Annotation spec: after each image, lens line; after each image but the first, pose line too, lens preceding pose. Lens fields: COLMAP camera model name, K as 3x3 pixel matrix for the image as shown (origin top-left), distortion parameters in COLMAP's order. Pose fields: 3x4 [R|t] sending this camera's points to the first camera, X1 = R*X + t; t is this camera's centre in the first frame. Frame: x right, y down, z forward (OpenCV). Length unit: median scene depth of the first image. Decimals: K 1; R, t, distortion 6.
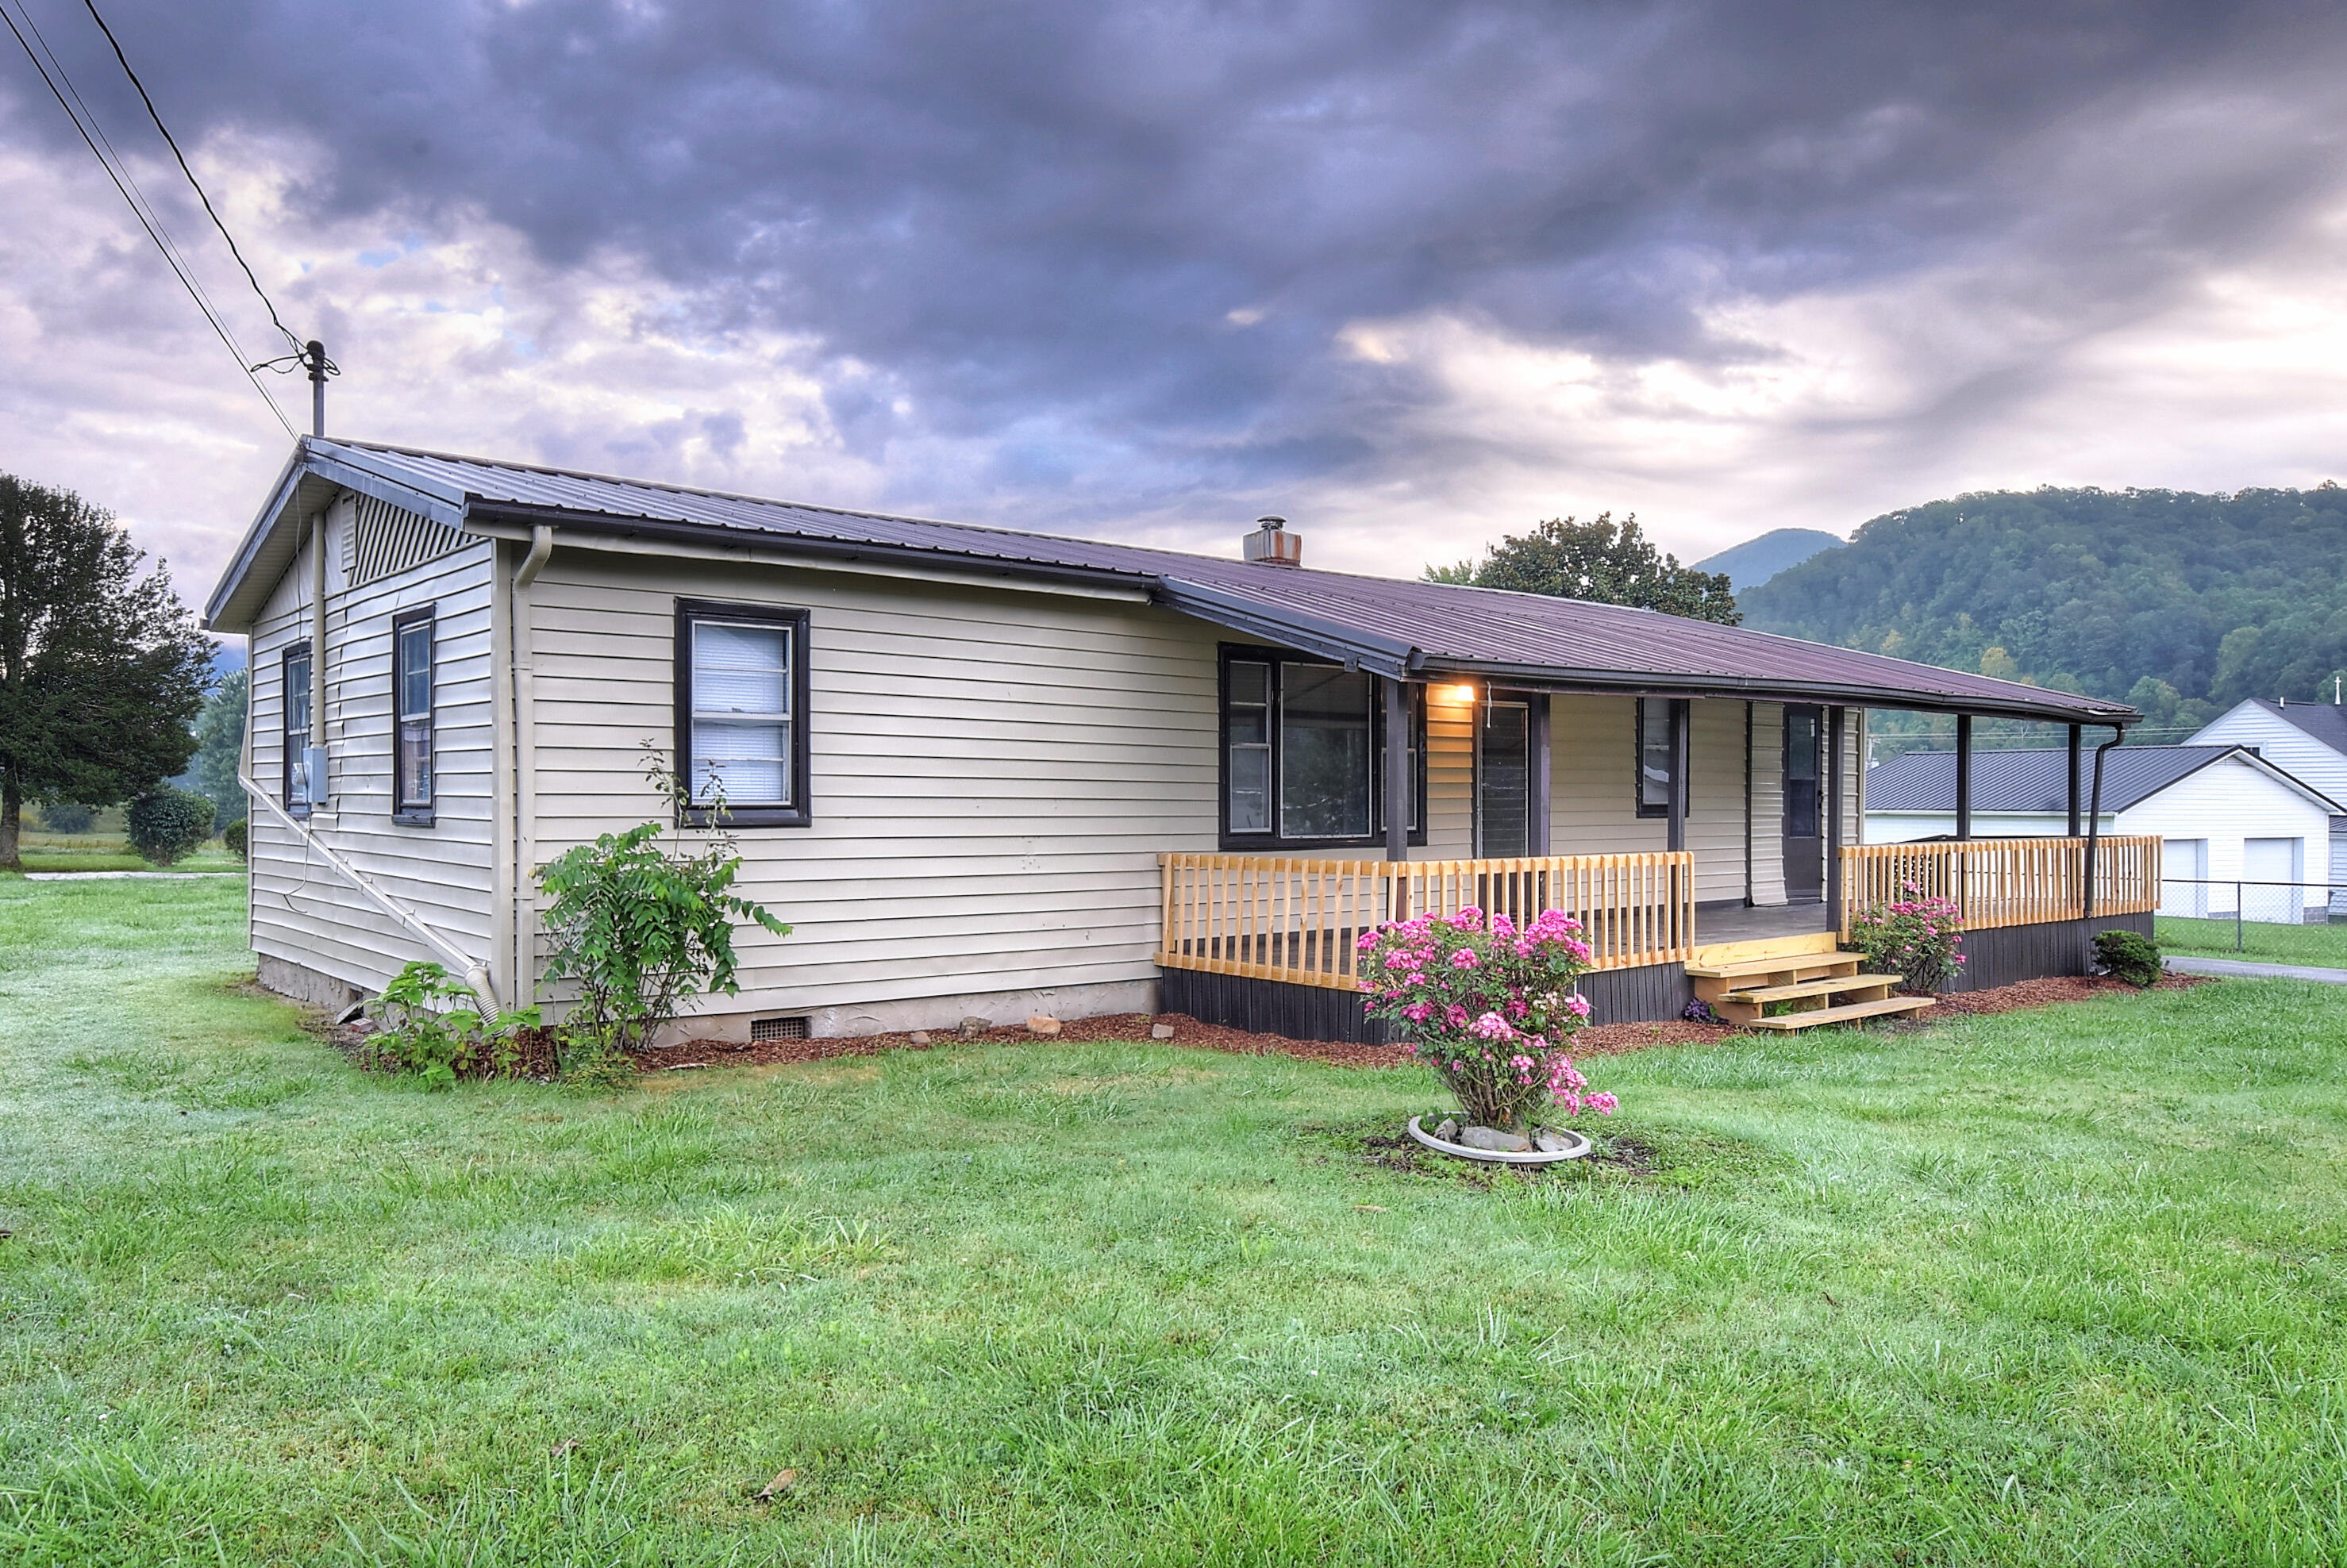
lens RADIAL K [[1656.3, 0, 1178.4], [0, 1656.3, 838.5], [0, 0, 1]] dist [-0.005376, 0.001144]
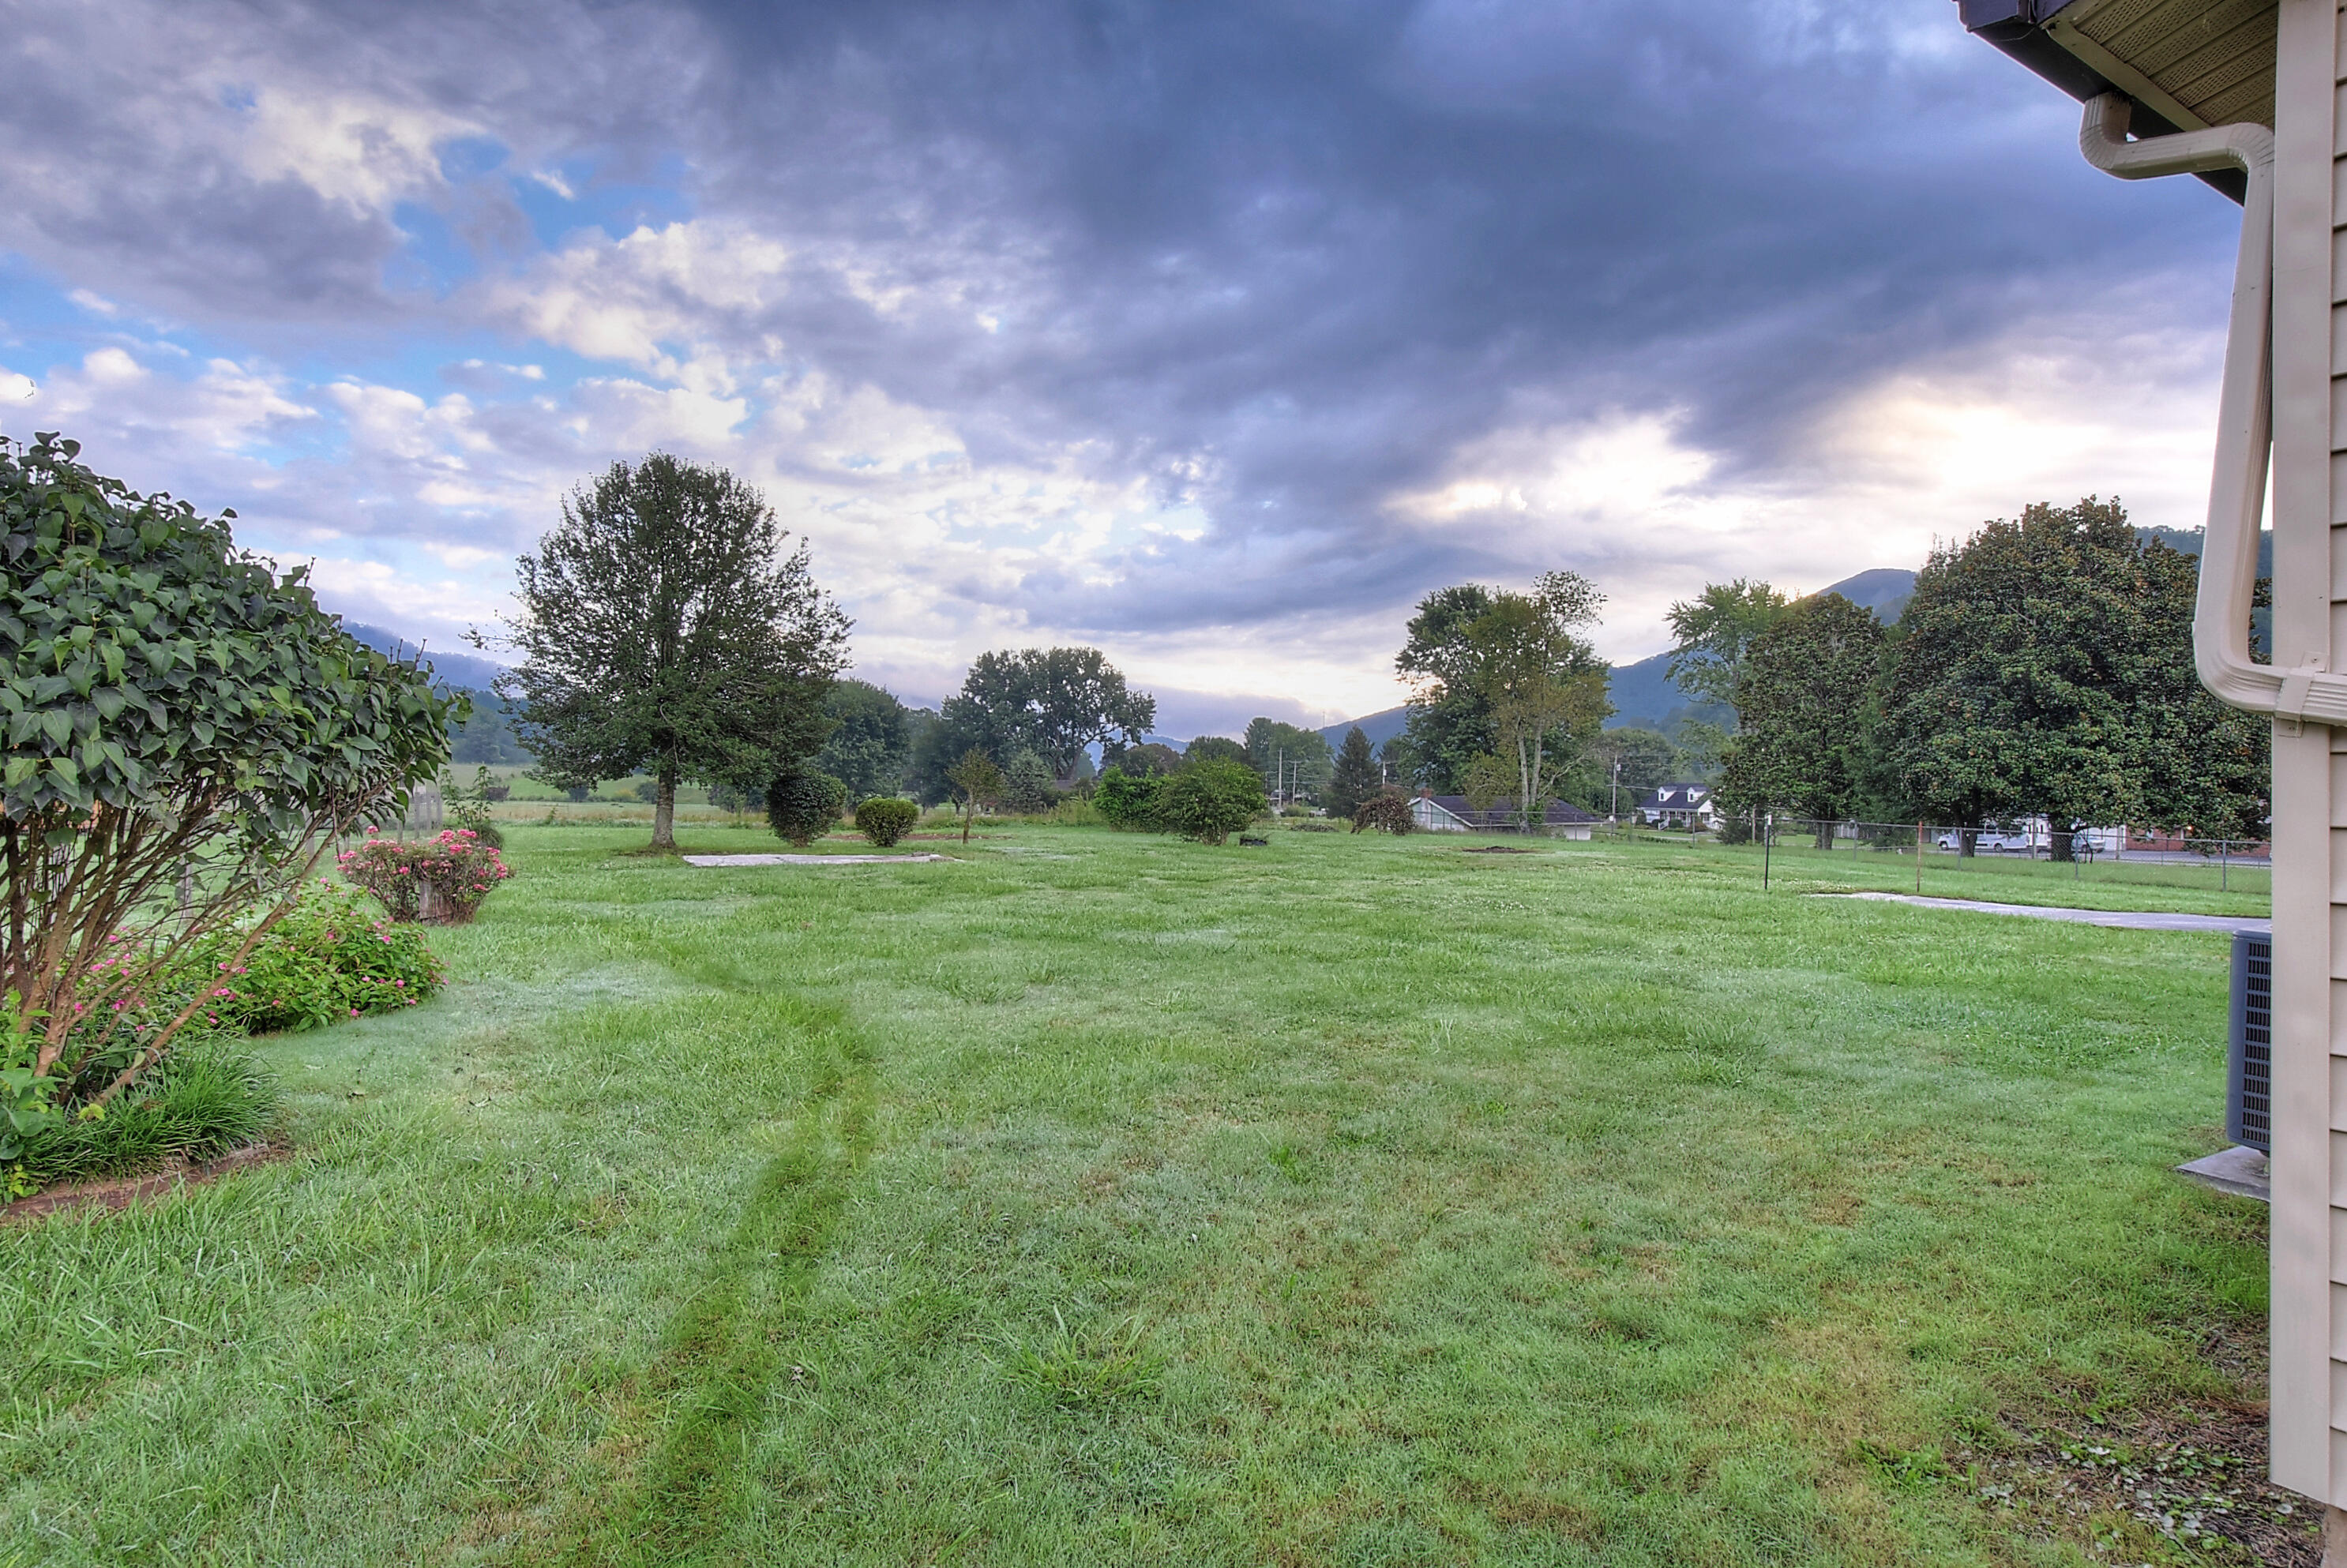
lens RADIAL K [[1216.1, 0, 1173.4], [0, 1216.1, 791.3], [0, 0, 1]] dist [-0.002388, -0.001189]
pose [[0.984798, 0.003600, -0.173664, -0.272104], [-0.005877, 0.999903, -0.012598, -0.008857], [0.173601, 0.013427, 0.984724, 0.325026]]
